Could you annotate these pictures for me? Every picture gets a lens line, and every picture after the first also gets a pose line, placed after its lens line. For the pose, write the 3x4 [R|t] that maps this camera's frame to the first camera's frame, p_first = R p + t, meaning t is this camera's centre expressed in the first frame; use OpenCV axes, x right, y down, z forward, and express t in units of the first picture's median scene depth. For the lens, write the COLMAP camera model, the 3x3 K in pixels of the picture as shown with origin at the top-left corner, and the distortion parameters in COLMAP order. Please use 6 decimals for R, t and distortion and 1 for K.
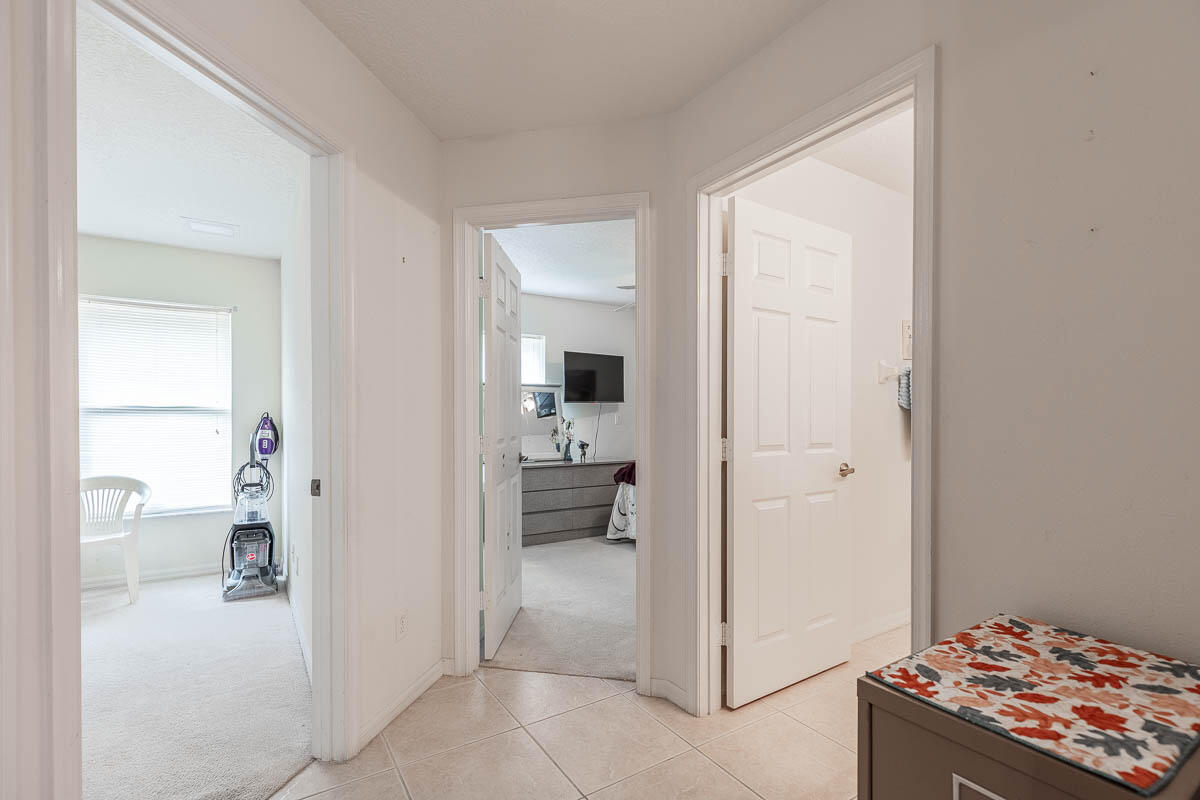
lens RADIAL K [[548.1, 0, 598.0], [0, 548.1, 415.3], [0, 0, 1]] dist [0.001458, -0.000050]
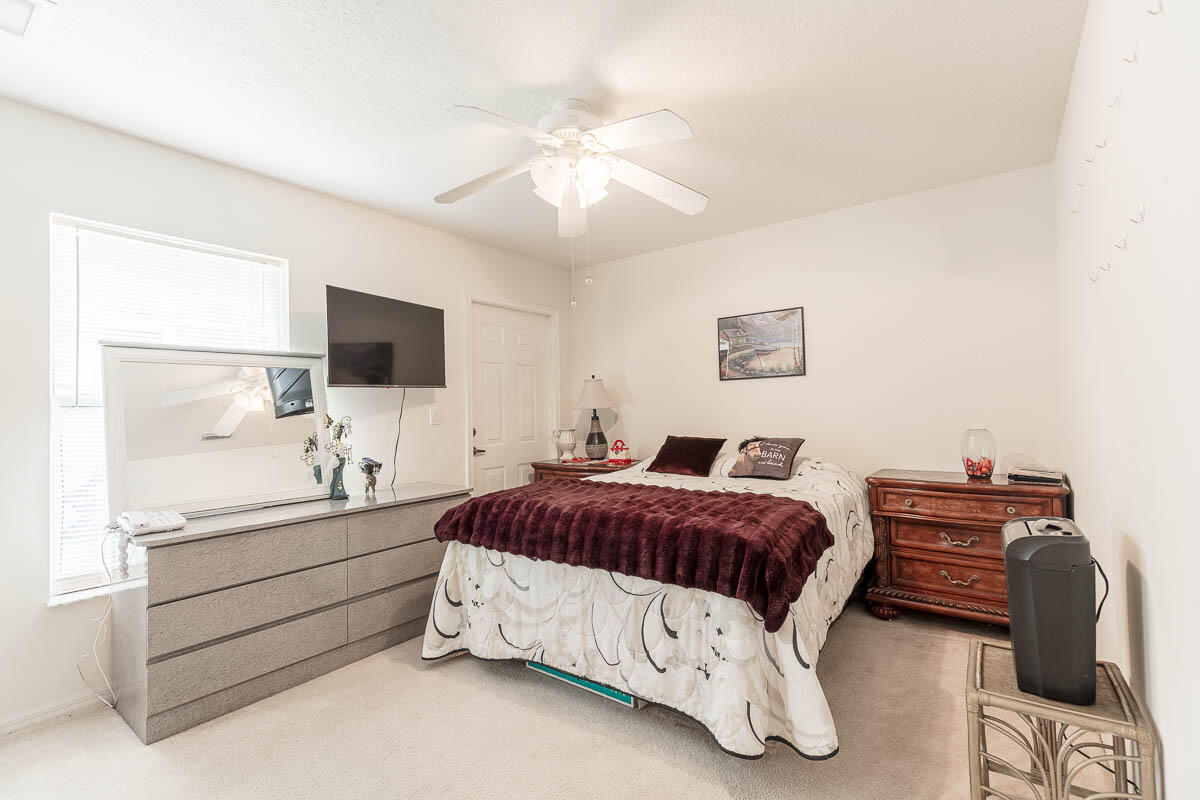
lens RADIAL K [[536.2, 0, 600.6], [0, 536.2, 396.6], [0, 0, 1]] dist [0.009950, 0.000178]
pose [[0.933385, -0.011589, 0.358690, -0.005193], [0.019498, 0.999640, -0.018440, 0.000034], [-0.358348, 0.024206, 0.933274, 0.478042]]
